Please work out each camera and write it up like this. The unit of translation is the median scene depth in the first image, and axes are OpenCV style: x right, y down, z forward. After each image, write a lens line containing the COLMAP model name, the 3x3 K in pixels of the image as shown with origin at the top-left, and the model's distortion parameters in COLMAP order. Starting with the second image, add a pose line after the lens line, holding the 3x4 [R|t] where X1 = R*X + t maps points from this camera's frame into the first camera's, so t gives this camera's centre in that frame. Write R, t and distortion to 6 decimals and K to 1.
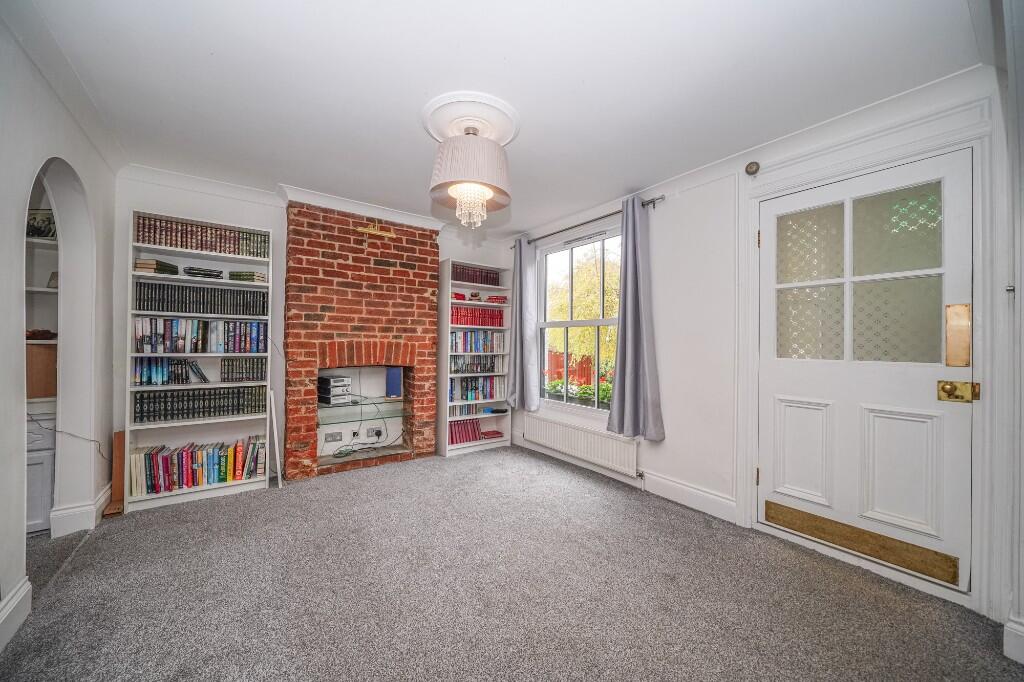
lens RADIAL K [[367.6, 0, 507.6], [0, 367.6, 340.0], [0, 0, 1]] dist [0.003406, 0.000226]
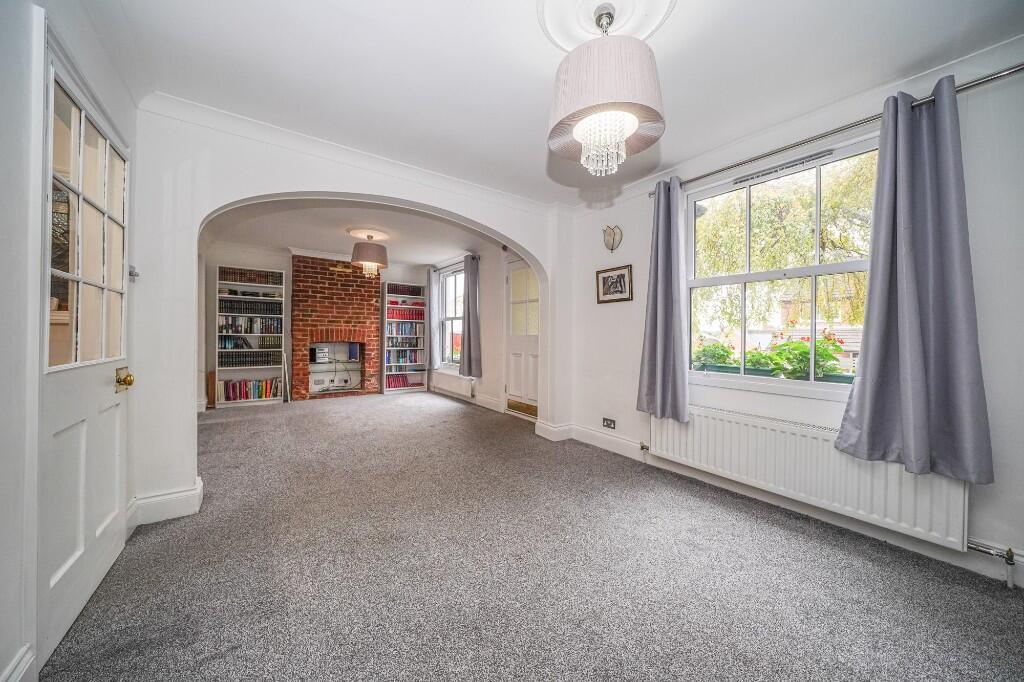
lens RADIAL K [[356.0, 0, 517.8], [0, 356.0, 334.9], [0, 0, 1]] dist [-0.001022, -0.000236]
pose [[0.999970, 0.000575, 0.007683, 0.543032], [-0.000657, 0.999944, 0.010596, 0.017249], [-0.007677, -0.010601, 0.999914, -0.835154]]
